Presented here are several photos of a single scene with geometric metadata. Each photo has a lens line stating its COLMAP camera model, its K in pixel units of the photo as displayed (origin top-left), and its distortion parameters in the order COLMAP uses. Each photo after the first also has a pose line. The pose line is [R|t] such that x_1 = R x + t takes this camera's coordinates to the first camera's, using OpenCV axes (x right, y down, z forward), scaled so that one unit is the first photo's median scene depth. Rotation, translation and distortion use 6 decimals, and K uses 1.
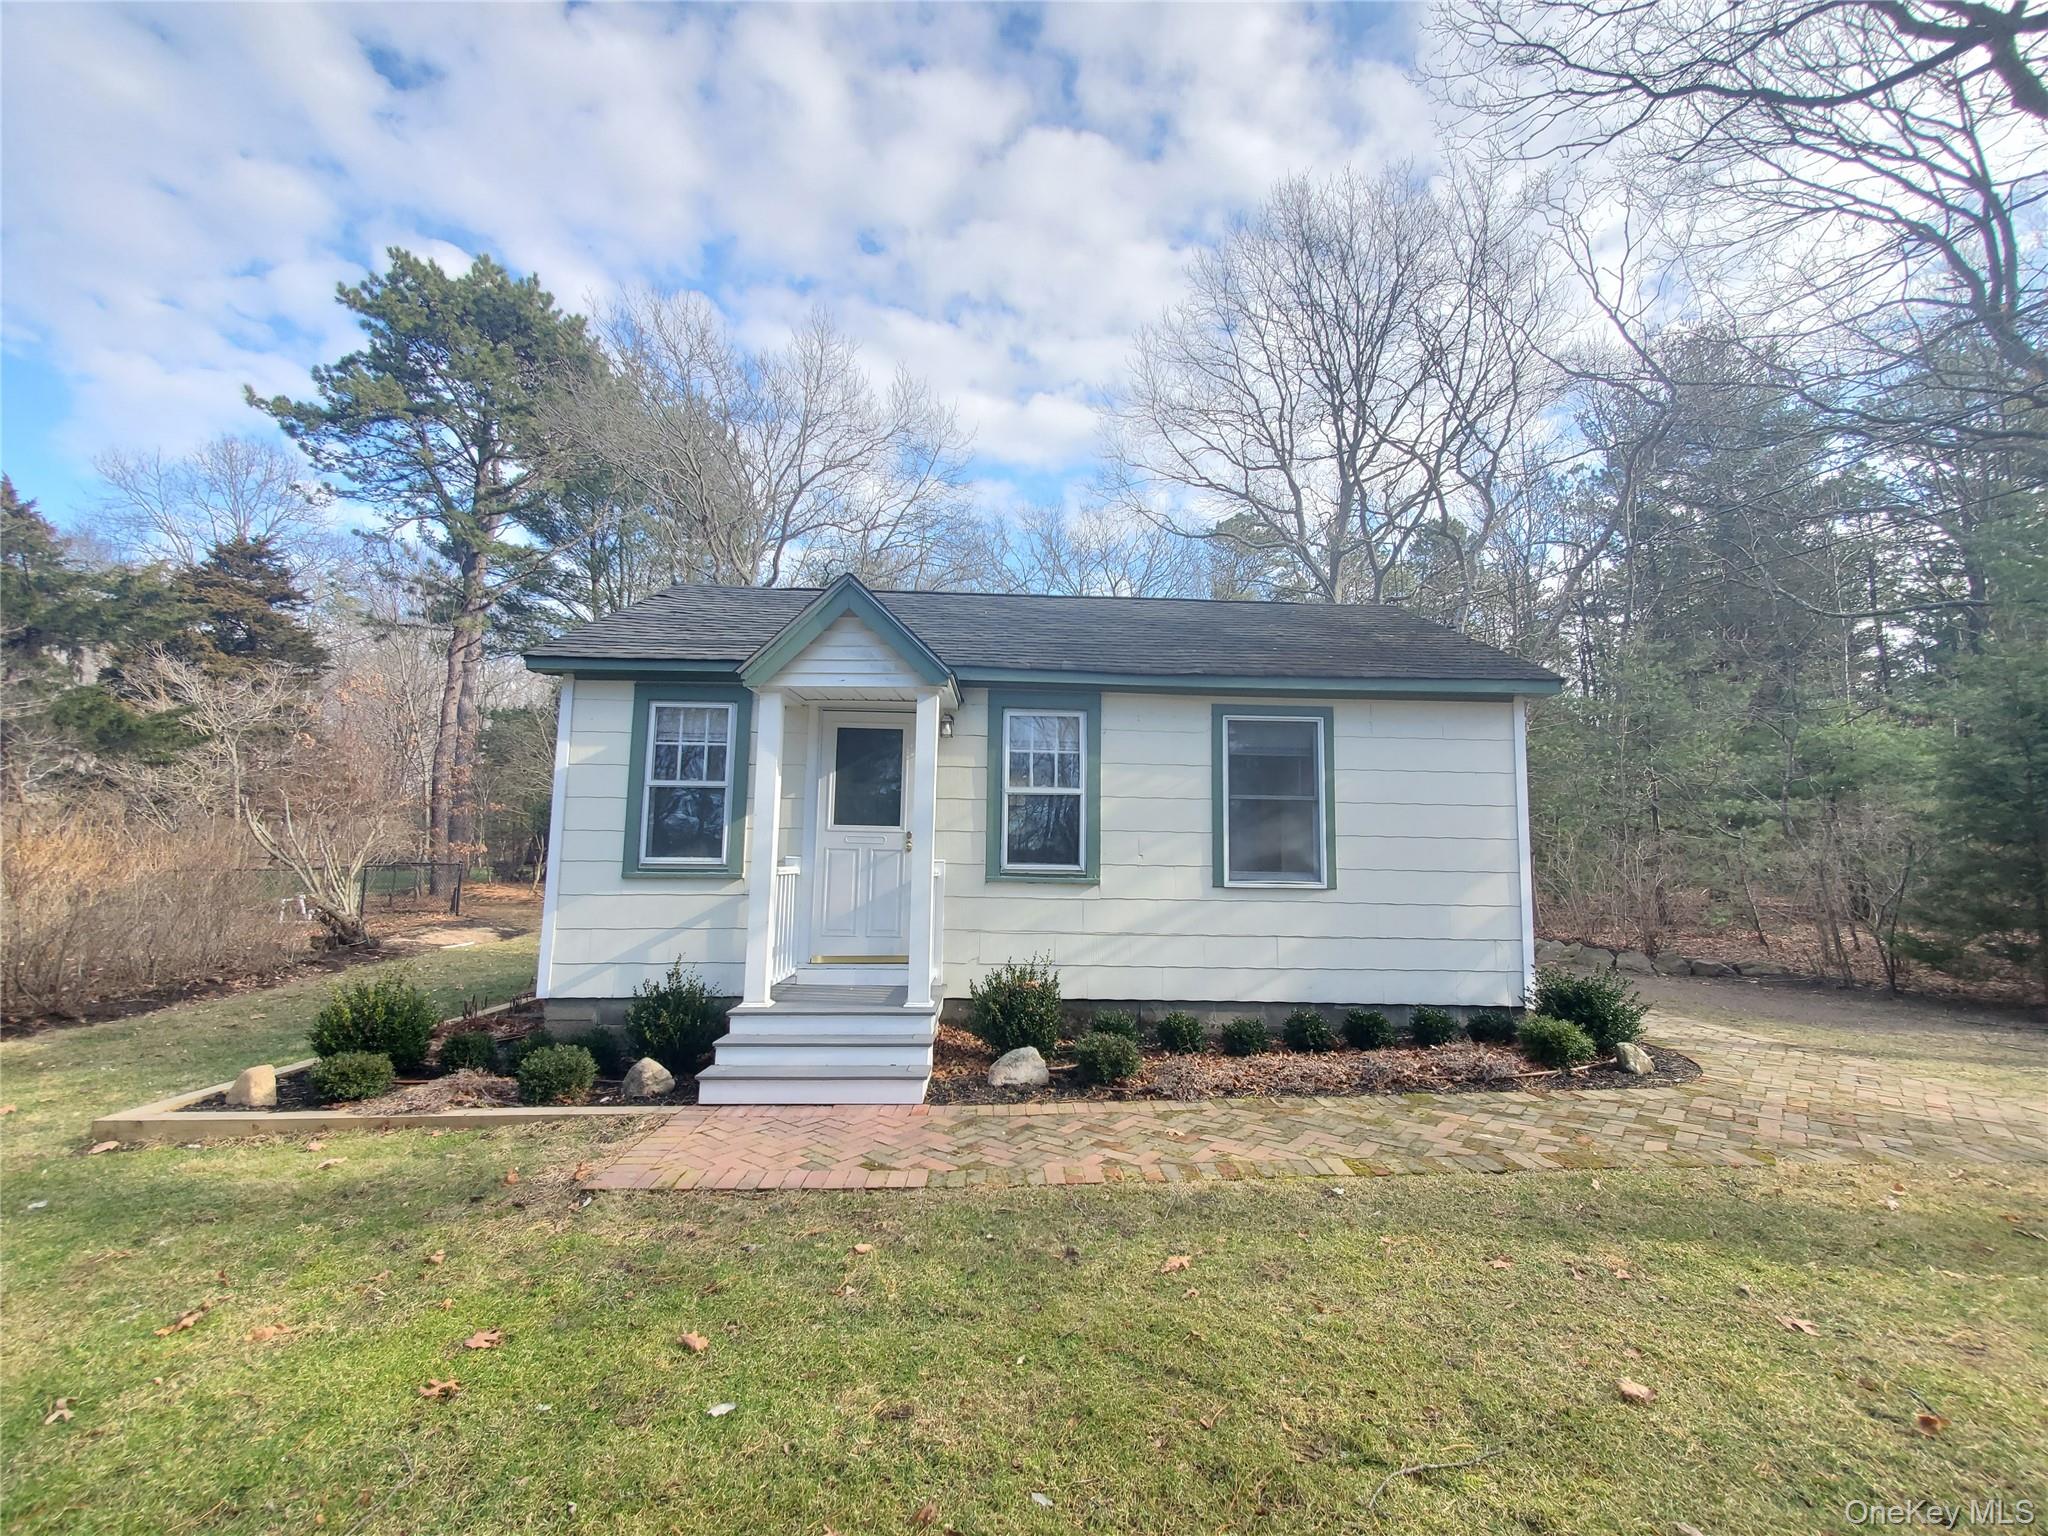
lens RADIAL K [[811.8, 0, 1039.1], [0, 811.8, 786.7], [0, 0, 1]] dist [-0.000468, 0.000087]
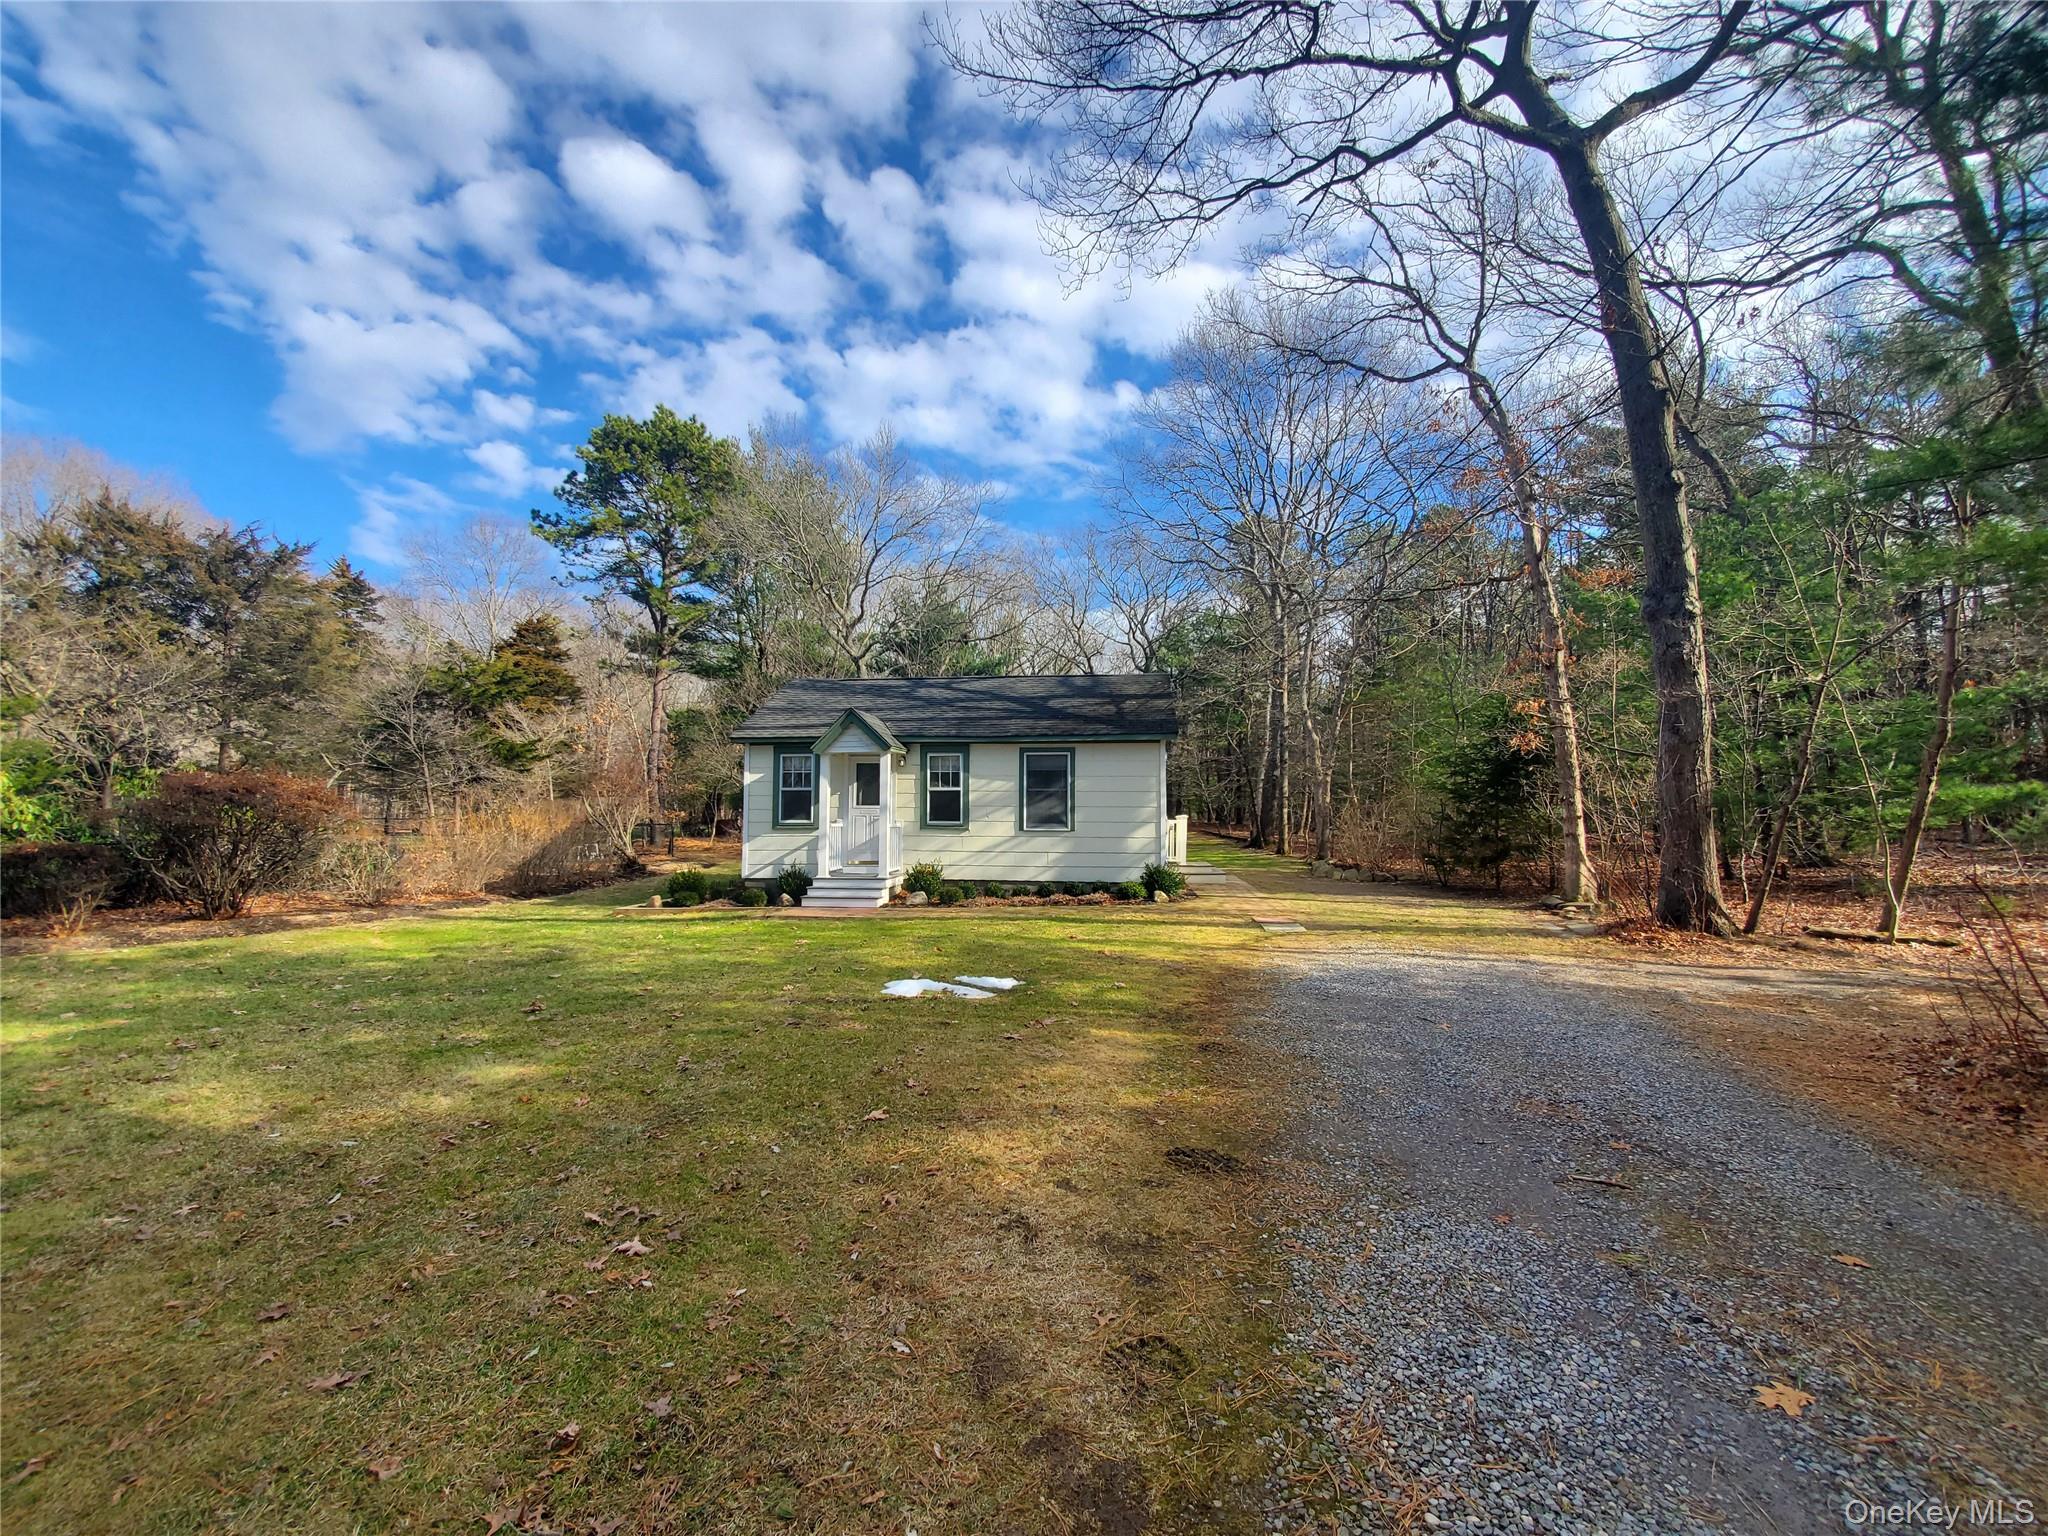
lens RADIAL K [[811.8, 0, 1039.1], [0, 811.8, 786.7], [0, 0, 1]] dist [-0.000468, 0.000087]
pose [[0.989217, -0.018391, -0.145296, 0.589211], [0.026330, 0.998252, 0.052913, -0.113135], [0.144069, -0.056168, 0.987972, -1.192079]]
